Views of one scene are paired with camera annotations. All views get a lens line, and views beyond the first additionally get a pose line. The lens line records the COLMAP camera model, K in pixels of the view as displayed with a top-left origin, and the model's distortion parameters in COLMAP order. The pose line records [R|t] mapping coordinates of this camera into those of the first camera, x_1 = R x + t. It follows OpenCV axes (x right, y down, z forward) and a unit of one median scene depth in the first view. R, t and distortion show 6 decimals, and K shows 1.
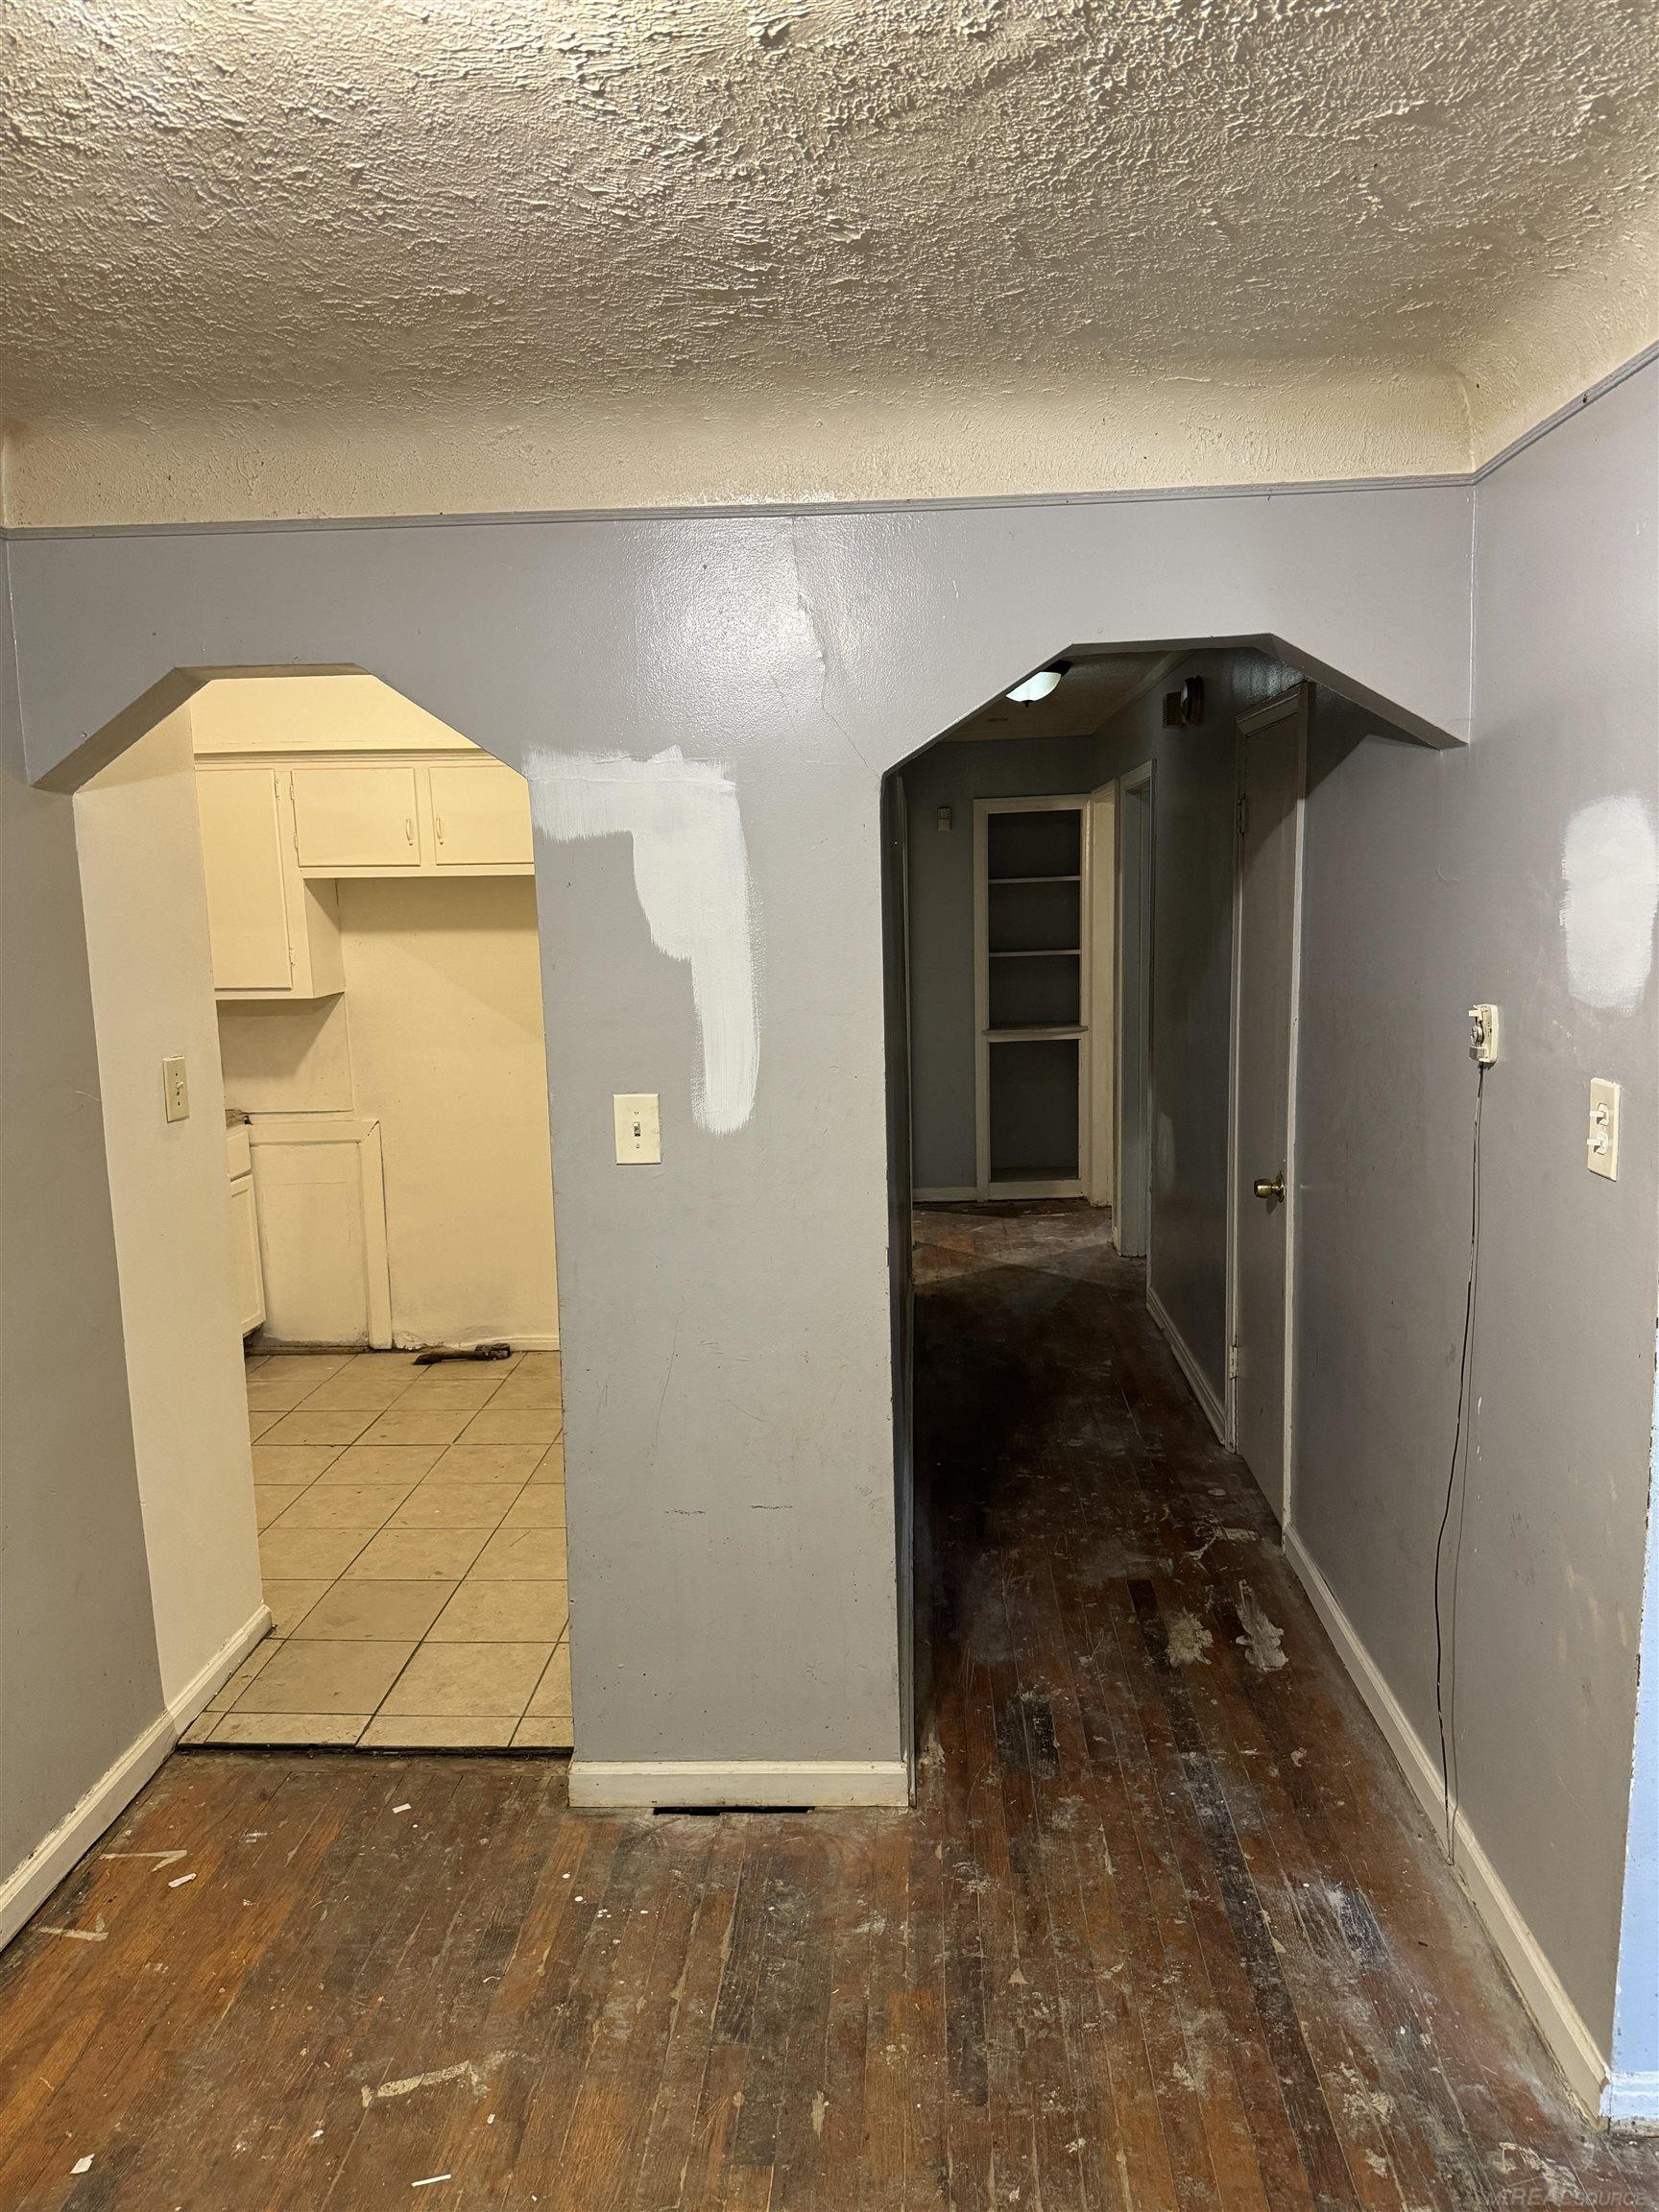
lens RADIAL K [[1567.6, 0, 829.5], [0, 1567.6, 1106.0], [0, 0, 1]] dist [-0.001688, -0.009597]
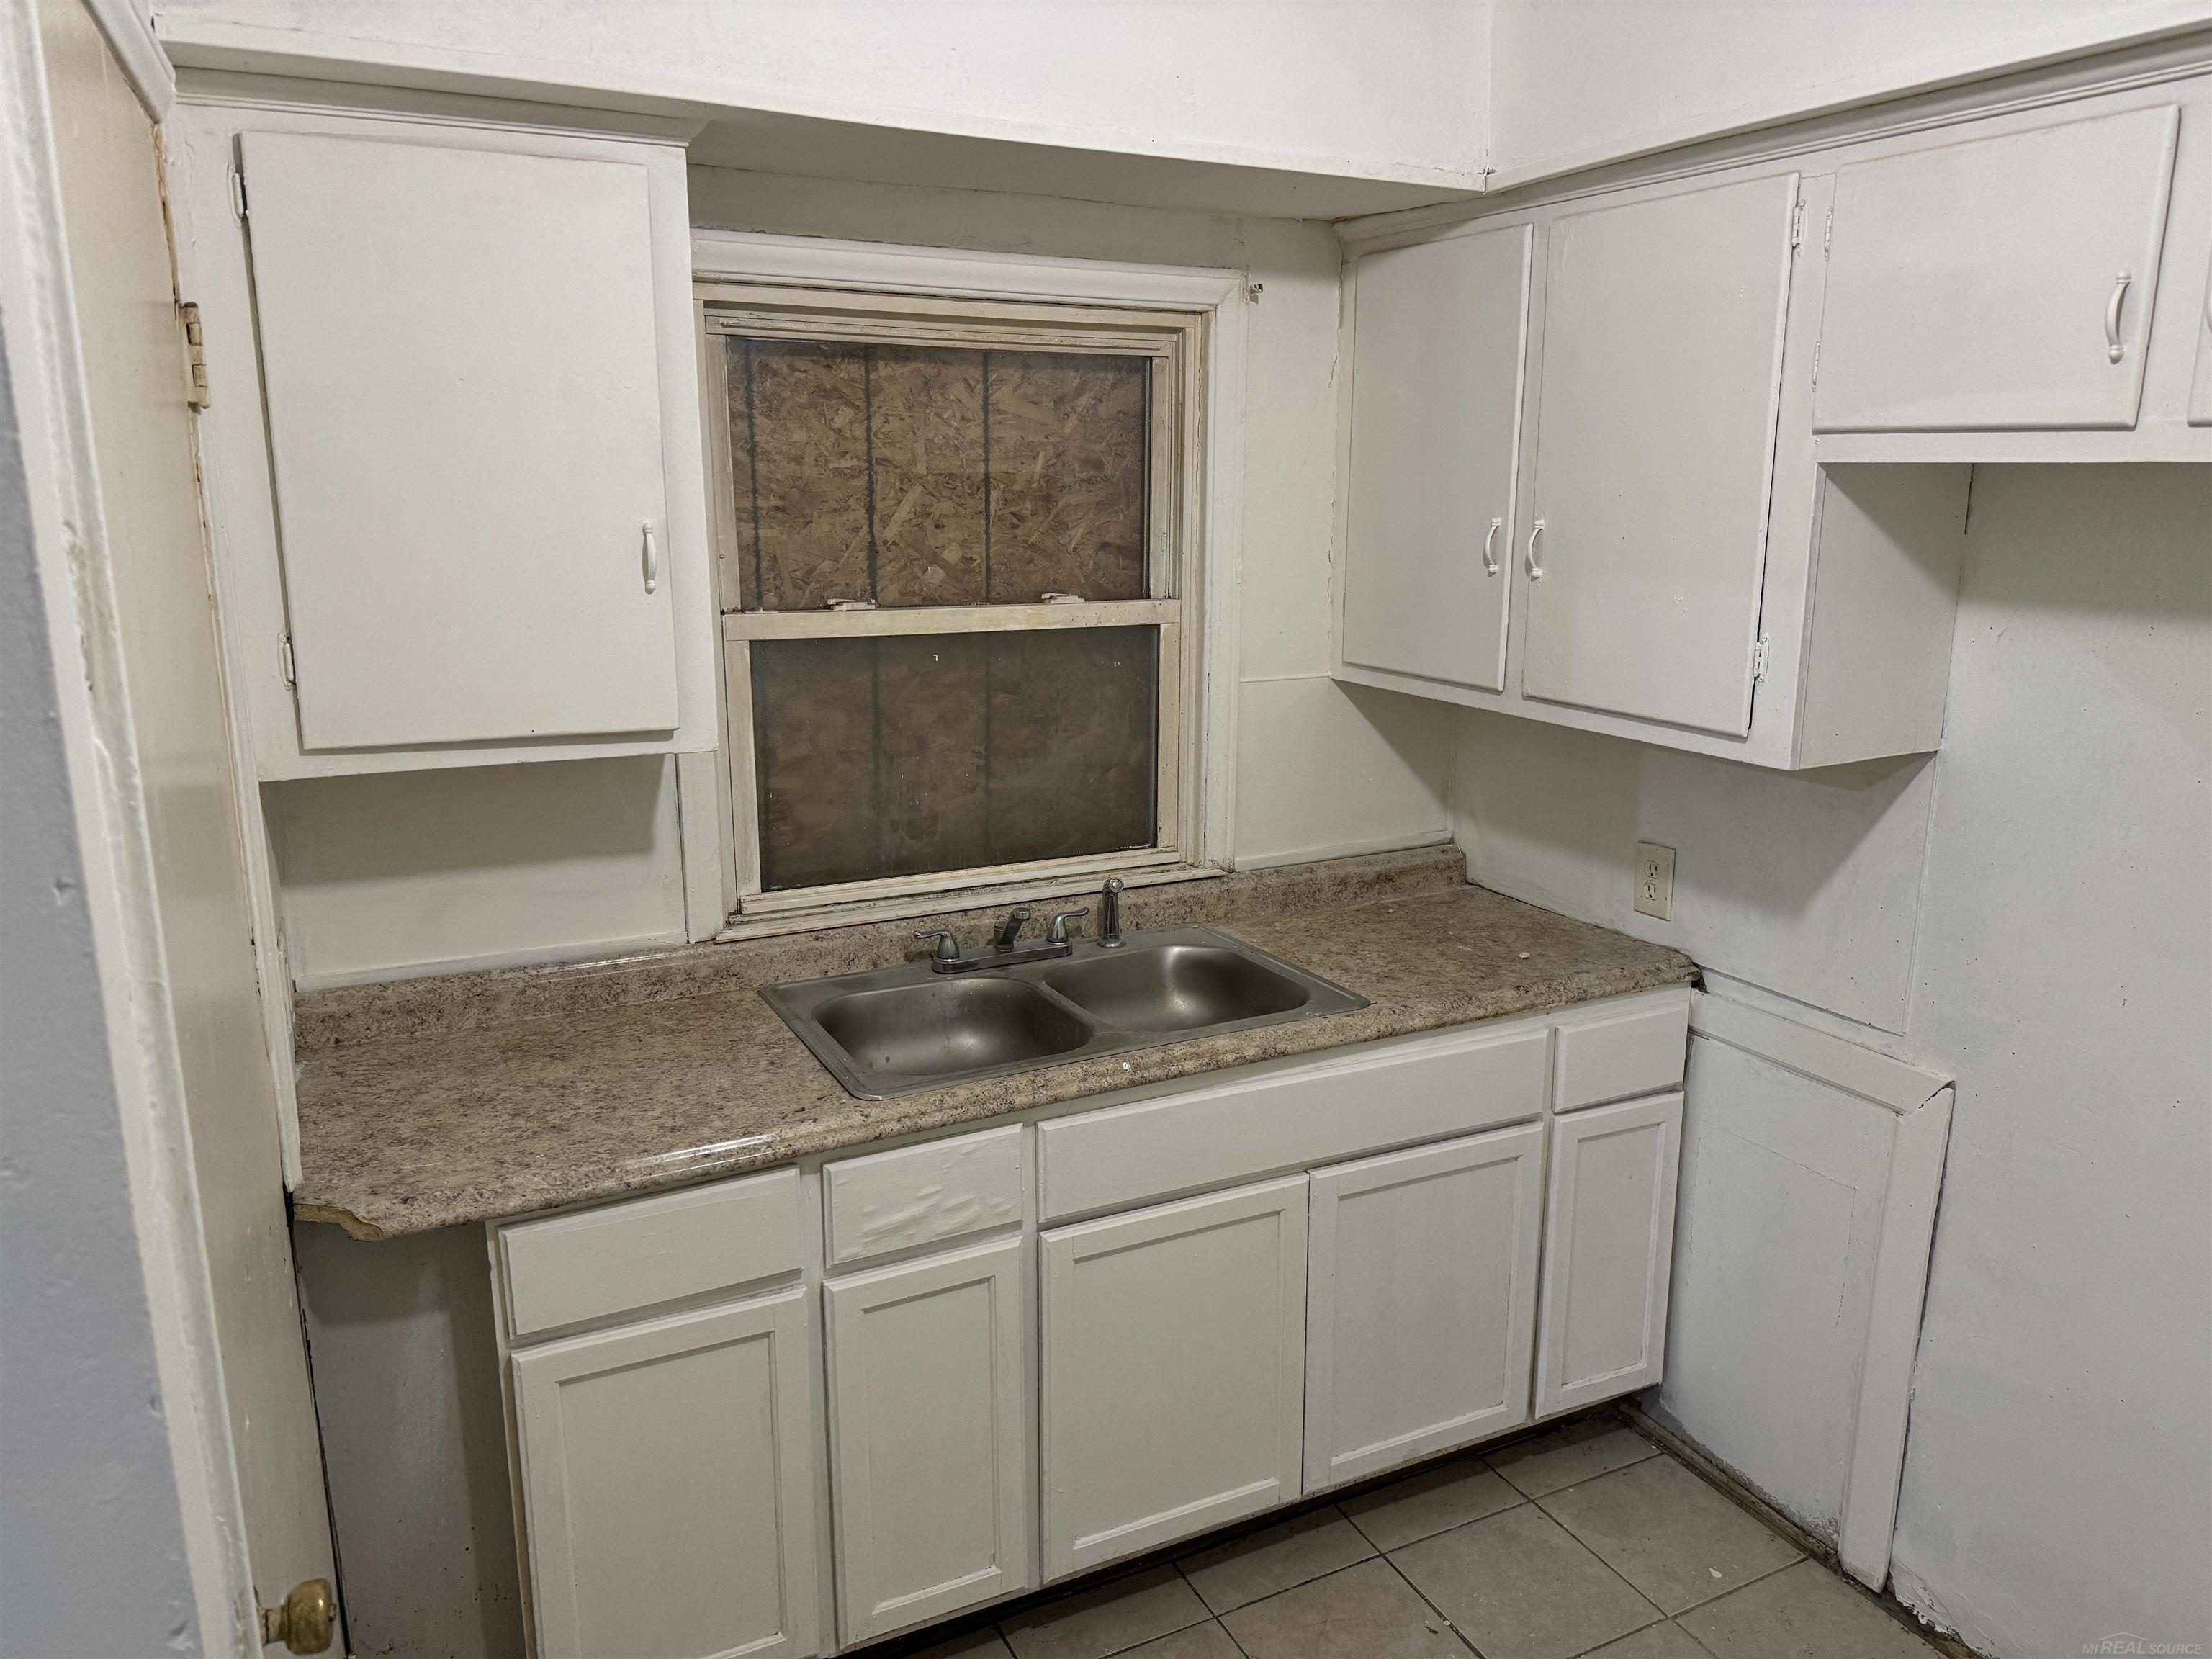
lens RADIAL K [[1567.6, 0, 1106.0], [0, 1567.6, 829.5], [0, 0, 1]] dist [-0.001688, -0.009597]
pose [[0.506140, 0.214082, -0.835459, -0.077896], [-0.142633, 0.976141, 0.163720, -0.087567], [0.850575, 0.036299, 0.524599, 0.601923]]
